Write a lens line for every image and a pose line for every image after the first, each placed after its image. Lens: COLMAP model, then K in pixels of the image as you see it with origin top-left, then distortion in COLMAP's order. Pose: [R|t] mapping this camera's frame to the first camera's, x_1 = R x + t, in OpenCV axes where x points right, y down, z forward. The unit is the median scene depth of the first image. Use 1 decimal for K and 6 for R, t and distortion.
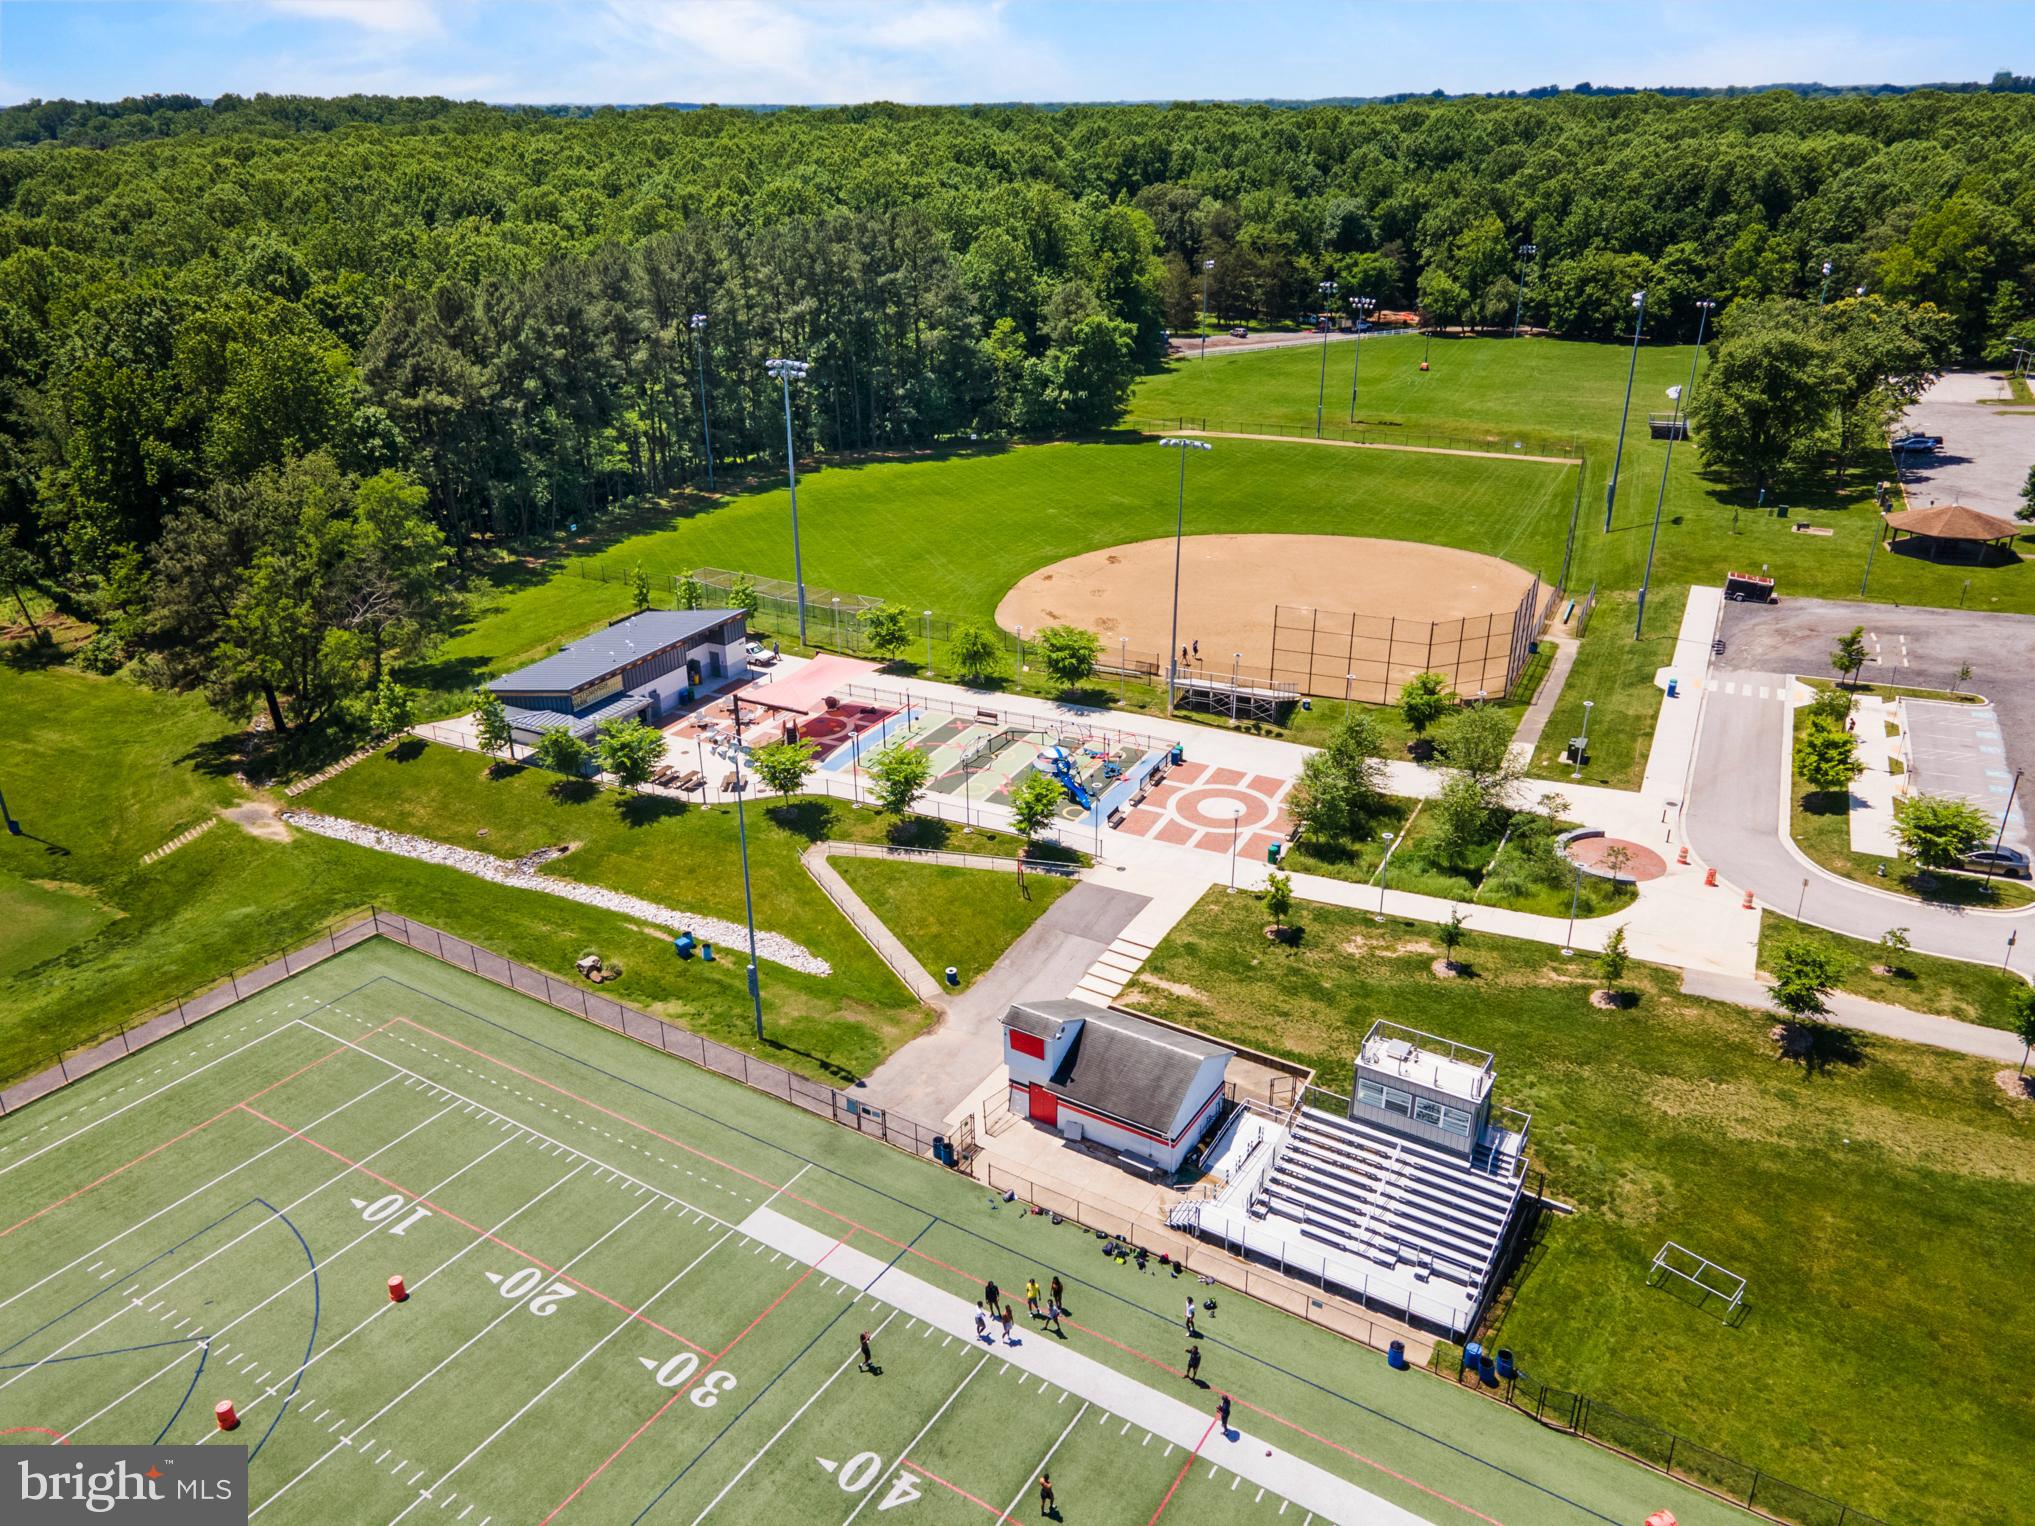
lens RADIAL K [[1501.1, 0, 1017.5], [0, 1501.1, 763.0], [0, 0, 1]] dist [0.011197, 0.055718]
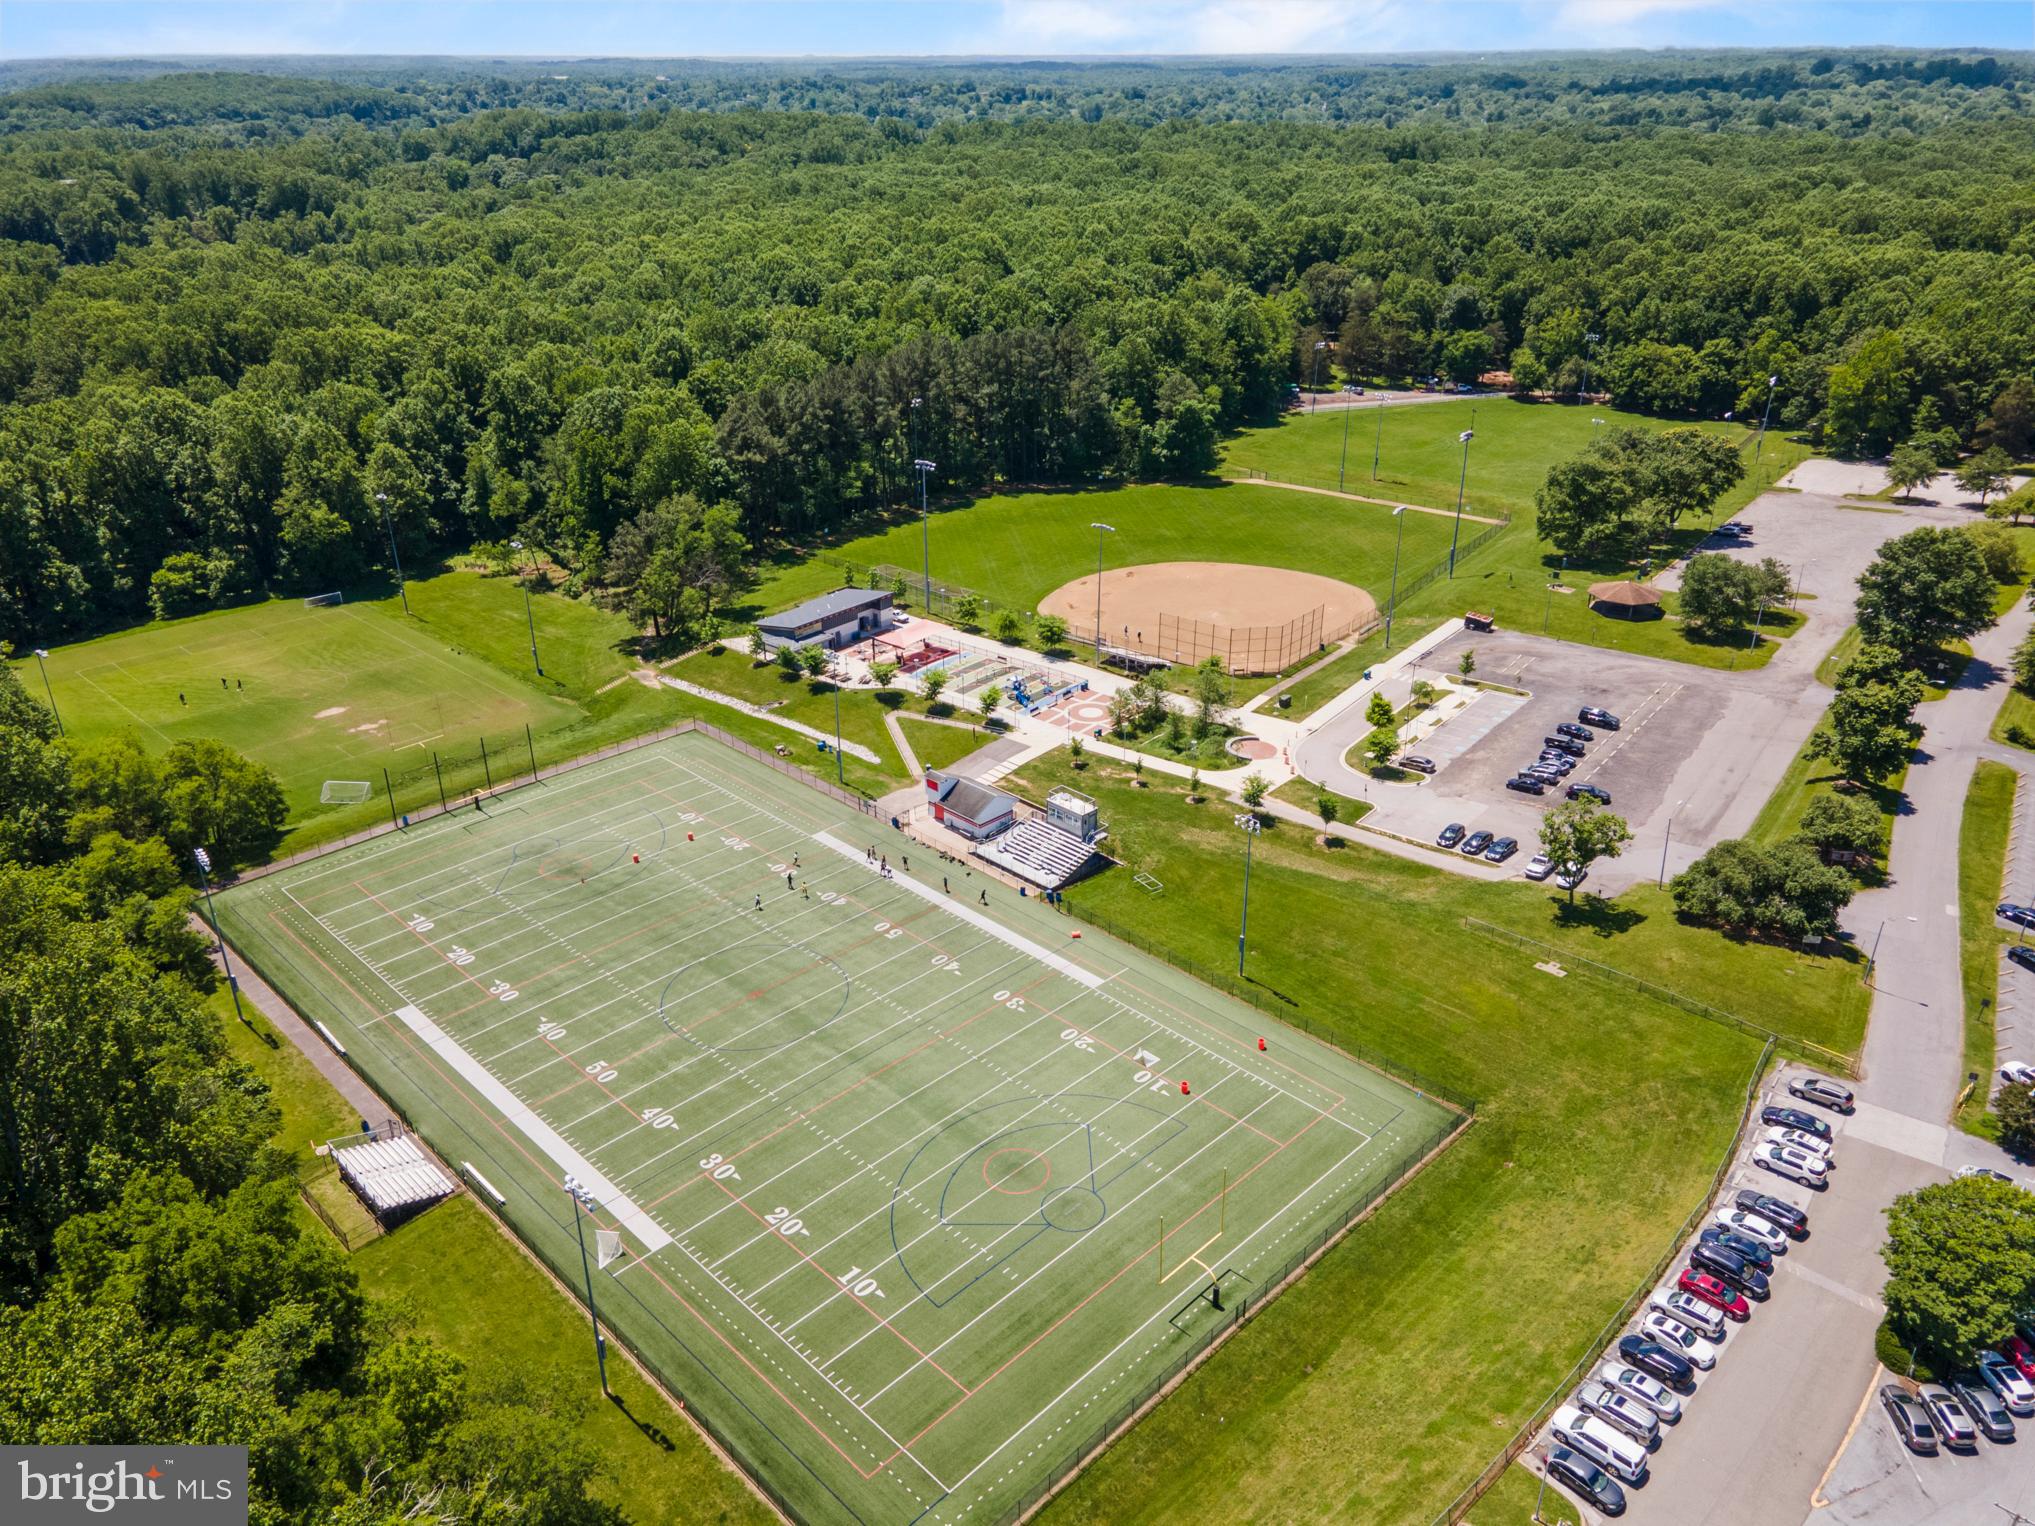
lens RADIAL K [[1501.1, 0, 1017.5], [0, 1501.1, 763.0], [0, 0, 1]] dist [0.011197, 0.055718]
pose [[0.975430, 0.097988, -0.197320, 0.370249], [-0.092225, 0.995005, 0.038208, 0.024857], [0.200078, -0.019072, 0.979594, -0.827819]]
